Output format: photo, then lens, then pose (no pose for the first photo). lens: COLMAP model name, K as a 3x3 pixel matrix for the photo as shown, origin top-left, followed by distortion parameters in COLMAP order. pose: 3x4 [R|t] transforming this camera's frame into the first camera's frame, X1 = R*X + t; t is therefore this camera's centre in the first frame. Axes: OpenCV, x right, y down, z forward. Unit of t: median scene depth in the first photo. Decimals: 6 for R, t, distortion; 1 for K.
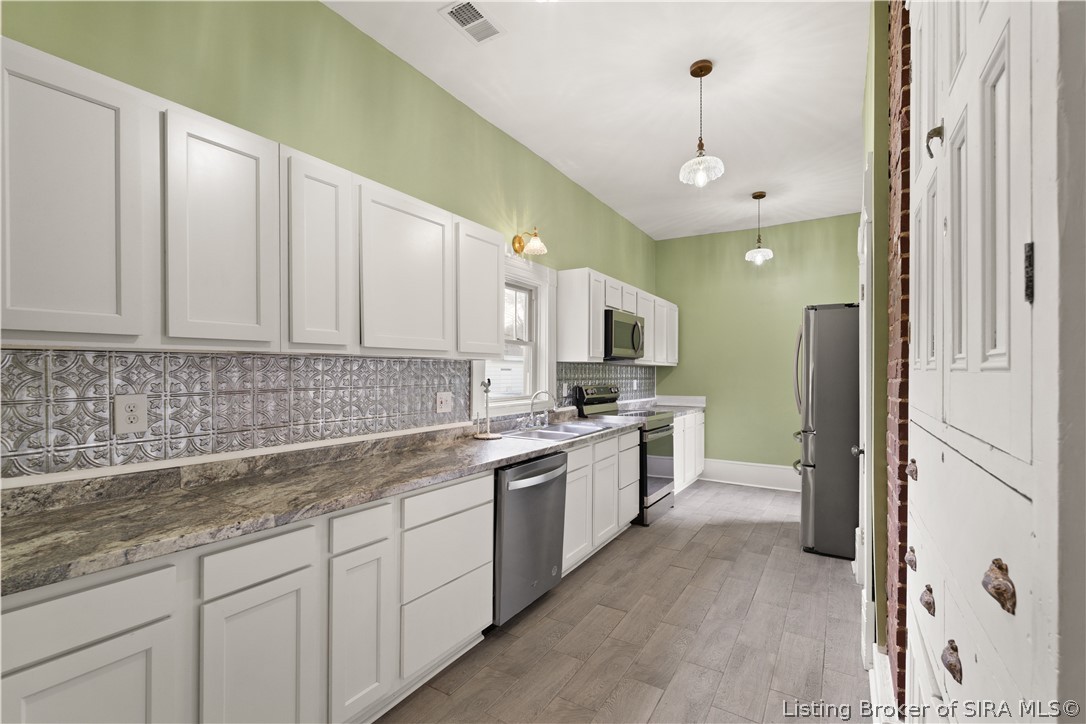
lens RADIAL K [[482.1, 0, 537.8], [0, 482.1, 366.6], [0, 0, 1]] dist [-0.001870, 0.000258]
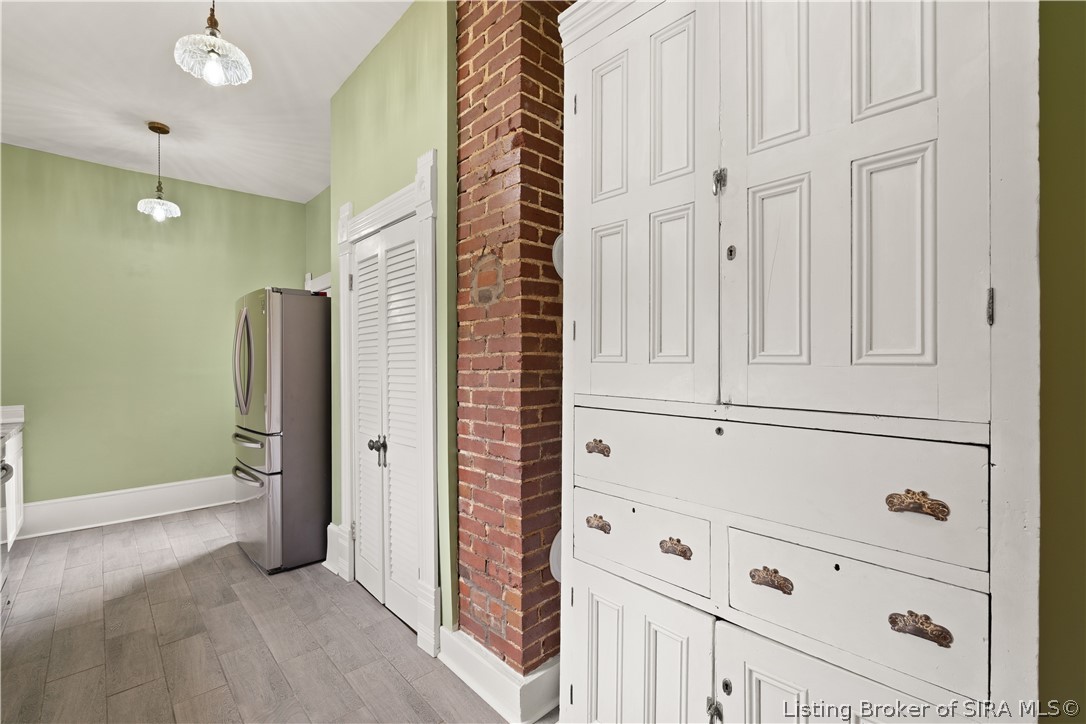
lens RADIAL K [[482.1, 0, 541.6], [0, 482.1, 359.9], [0, 0, 1]] dist [-0.001870, 0.000258]
pose [[0.260279, -0.007697, 0.965503, -0.147739], [0.001617, 0.999970, 0.007536, -0.002807], [-0.965532, -0.000400, 0.260284, 0.326272]]
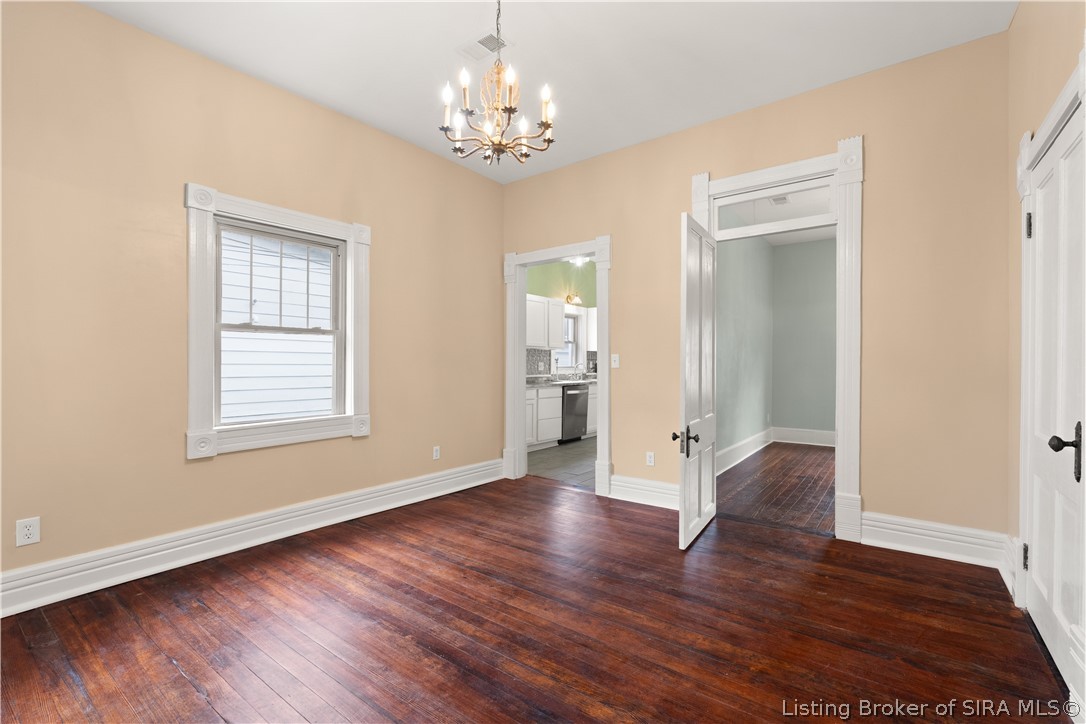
lens RADIAL K [[482.1, 0, 544.3], [0, 482.1, 365.6], [0, 0, 1]] dist [-0.001870, 0.000258]
pose [[0.996786, -0.000740, -0.080109, 0.025635], [0.001225, 0.999981, 0.006008, 0.046593], [0.080103, -0.006087, 0.996768, -1.340221]]
